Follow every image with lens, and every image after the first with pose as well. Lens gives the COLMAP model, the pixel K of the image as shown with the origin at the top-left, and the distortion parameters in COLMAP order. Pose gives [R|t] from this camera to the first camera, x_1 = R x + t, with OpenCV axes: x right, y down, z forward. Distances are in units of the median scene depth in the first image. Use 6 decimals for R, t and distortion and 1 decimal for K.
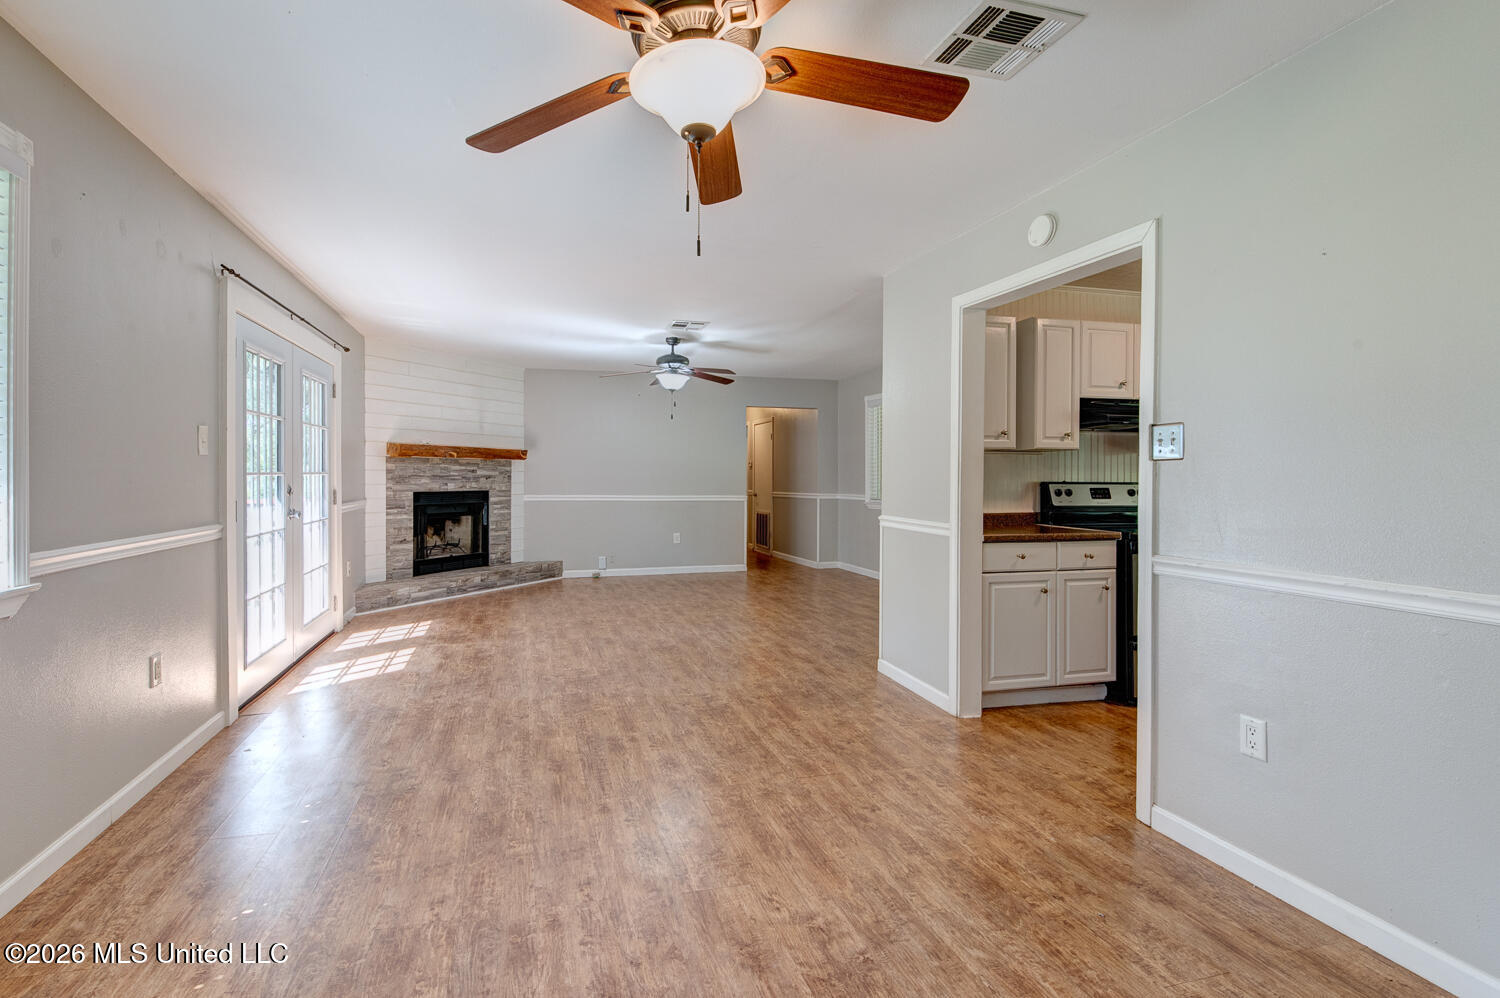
lens RADIAL K [[680.2, 0, 712.7], [0, 680.2, 481.5], [0, 0, 1]] dist [0.015354, 0.000297]
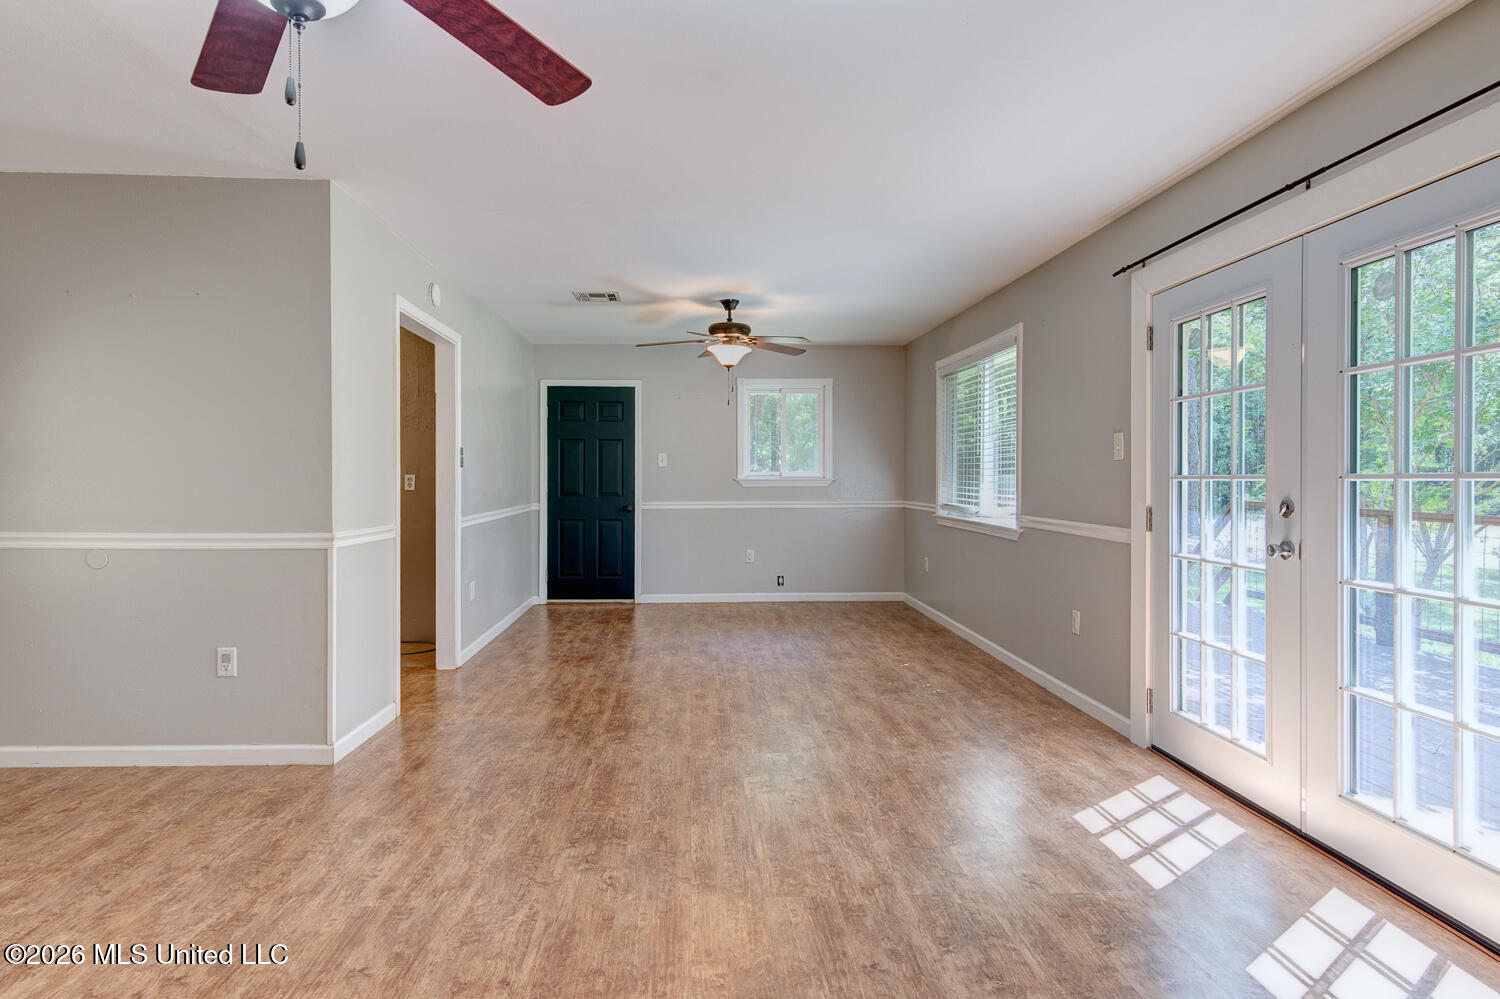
lens RADIAL K [[809.9, 0, 735.6], [0, 809.9, 481.2], [0, 0, 1]] dist [0.019361, 0.002399]
pose [[-0.975520, -0.007885, 0.219769, -0.203745], [-0.004822, 0.999884, 0.014470, -0.009661], [-0.219858, 0.013056, -0.975445, 1.085526]]
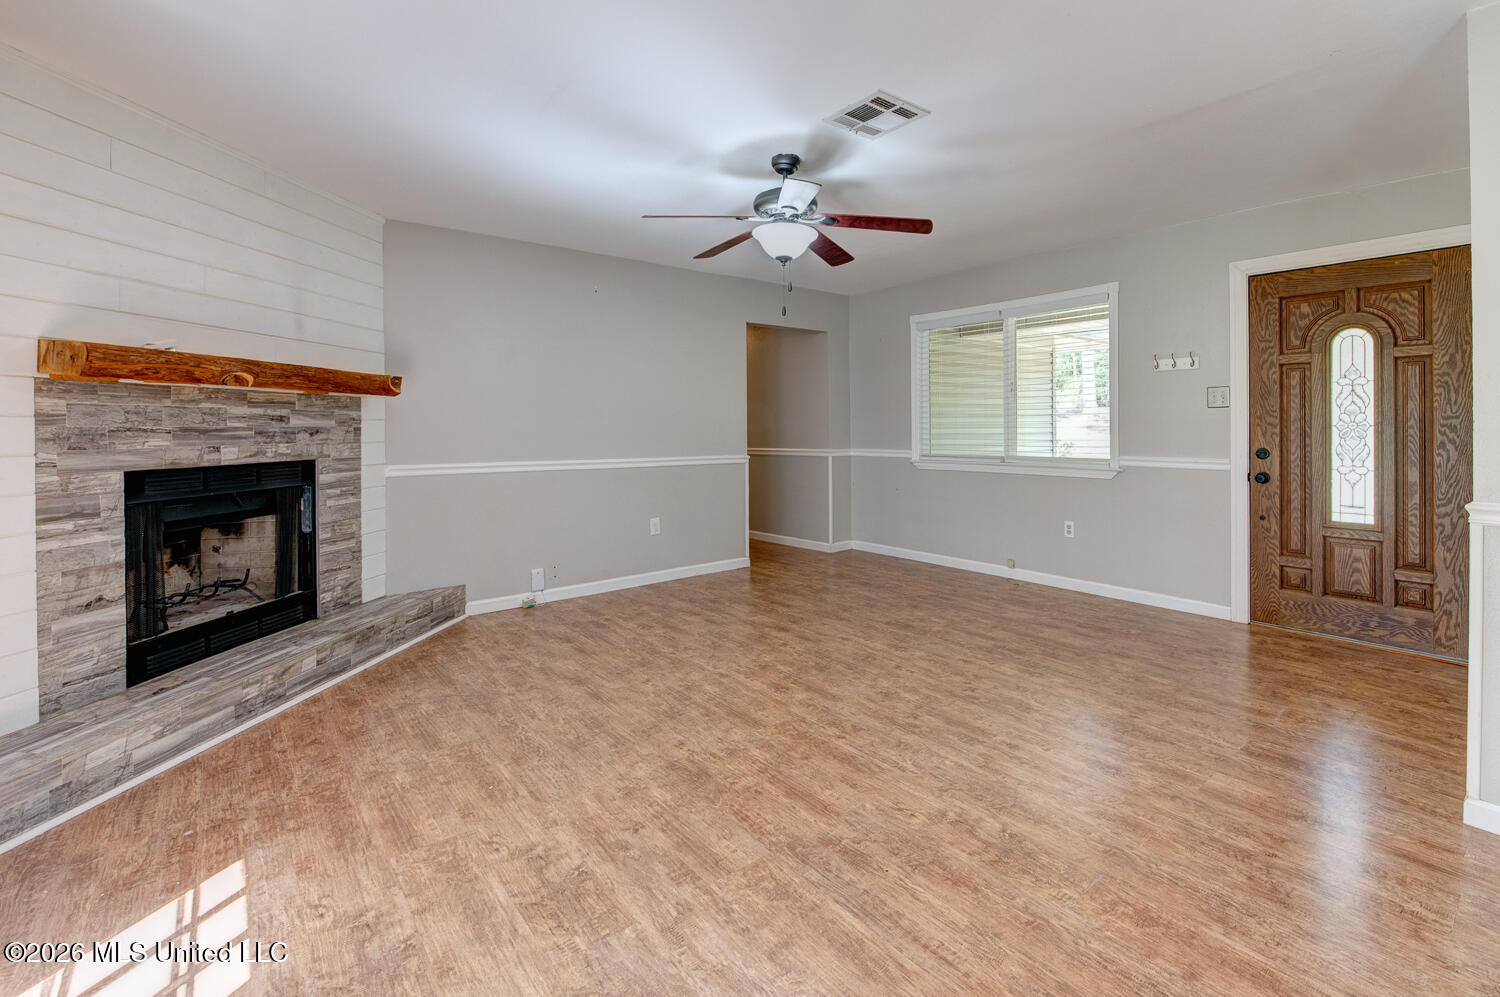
lens RADIAL K [[667.4, 0, 777.5], [0, 667.4, 429.3], [0, 0, 1]] dist [-0.001335, -0.002479]
pose [[0.909354, -0.009685, 0.415910, -0.252802], [0.011049, 0.999939, -0.000872, -0.004384], [-0.415876, 0.005388, 0.909405, 0.489960]]
